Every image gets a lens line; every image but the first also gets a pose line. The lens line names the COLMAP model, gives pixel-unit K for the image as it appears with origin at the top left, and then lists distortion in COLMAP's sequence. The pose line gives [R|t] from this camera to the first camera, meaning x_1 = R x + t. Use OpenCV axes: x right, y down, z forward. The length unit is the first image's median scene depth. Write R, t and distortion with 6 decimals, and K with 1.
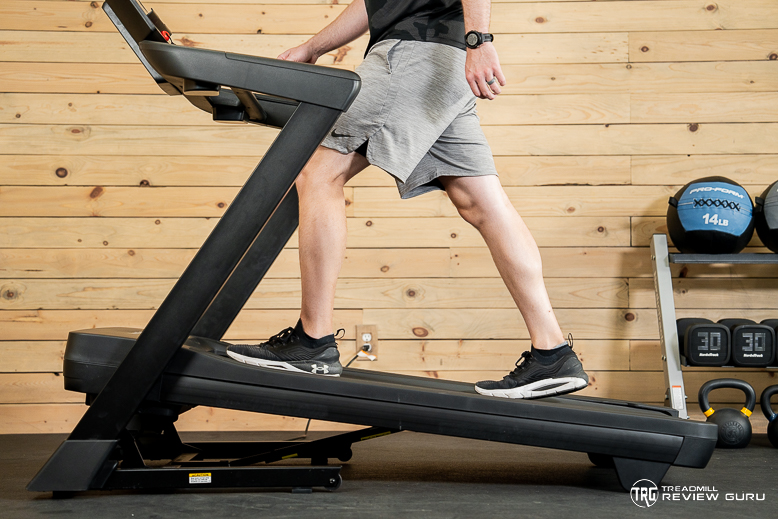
lens RADIAL K [[1569.0, 0, 386.8], [0, 1569.0, 262.0], [0, 0, 1]] dist [0.290279, 0.000000]
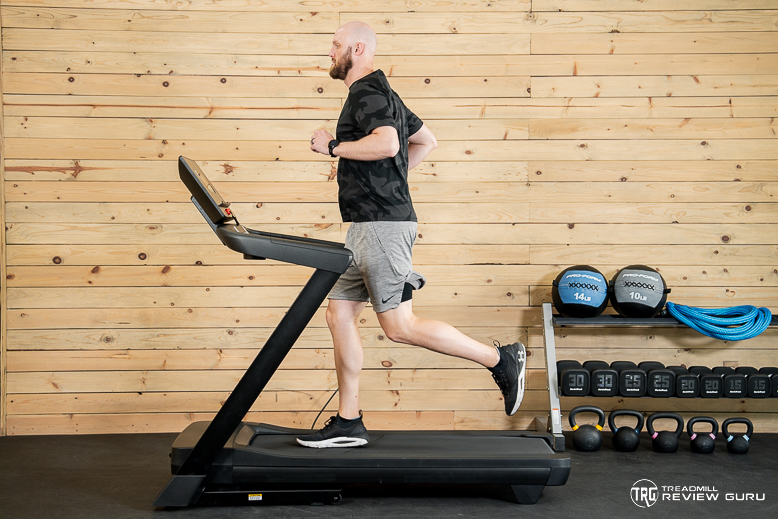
lens RADIAL K [[1364.7, 0, 390.7], [0, 1364.7, 258.4], [0, 0, 1]] dist [0.215357, 0.000000]
pose [[0.999558, 0.000687, 0.029710, -0.013280], [-0.002352, 0.998427, 0.056021, -0.125910], [-0.029625, -0.056066, 0.997987, -0.272897]]
